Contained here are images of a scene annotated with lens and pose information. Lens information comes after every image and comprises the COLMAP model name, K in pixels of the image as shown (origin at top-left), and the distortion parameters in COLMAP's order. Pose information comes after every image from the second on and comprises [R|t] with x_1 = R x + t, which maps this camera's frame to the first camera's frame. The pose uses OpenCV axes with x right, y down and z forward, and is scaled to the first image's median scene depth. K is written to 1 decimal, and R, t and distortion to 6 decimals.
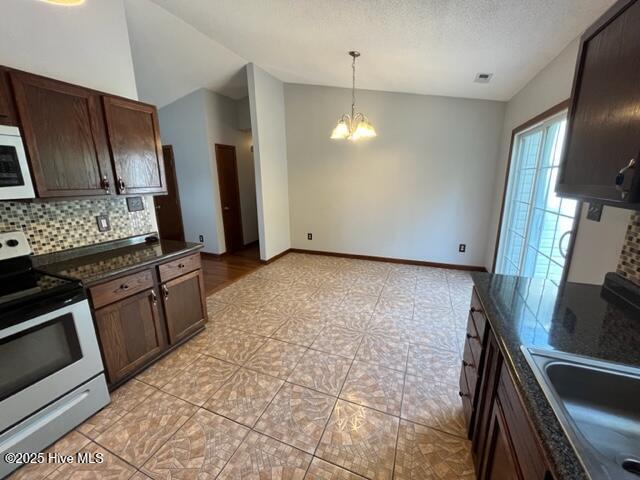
lens RADIAL K [[259.3, 0, 318.5], [0, 259.3, 238.9], [0, 0, 1]] dist [-0.000796, -0.000012]
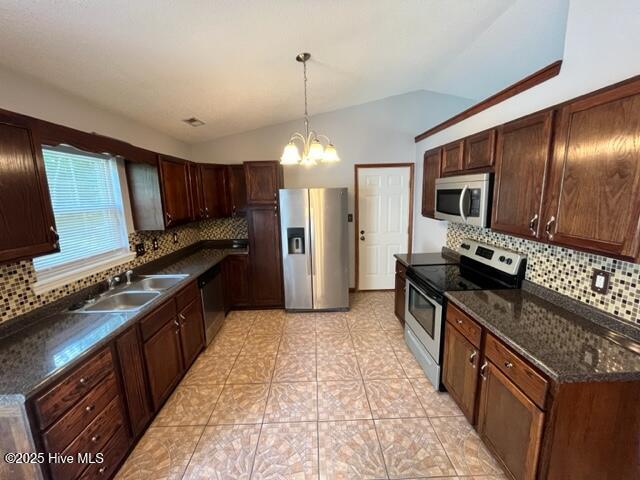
lens RADIAL K [[259.3, 0, 318.6], [0, 259.3, 237.2], [0, 0, 1]] dist [-0.000796, -0.000012]
pose [[-0.913420, 0.103738, -0.393577, 0.100335], [-0.055283, 0.926393, 0.372478, -0.405226], [0.403247, 0.361987, -0.840450, 1.319210]]
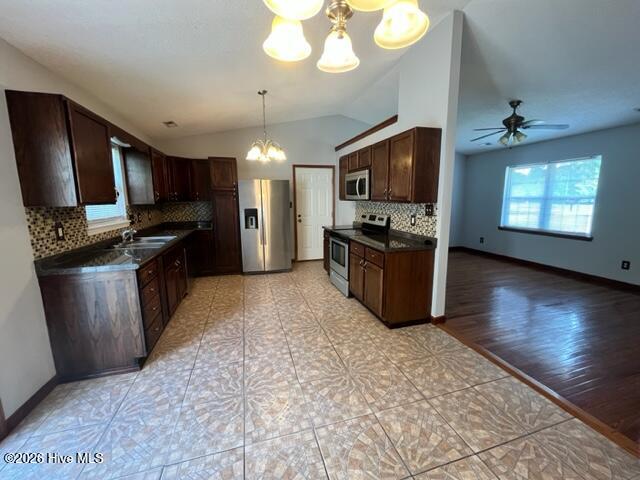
lens RADIAL K [[259.3, 0, 318.9], [0, 259.3, 238.3], [0, 0, 1]] dist [-0.000796, -0.000012]
pose [[-0.780372, 0.114500, -0.614743, 0.517895], [-0.125874, 0.934206, 0.333790, -0.412445], [0.612515, 0.337860, -0.714616, 1.874490]]
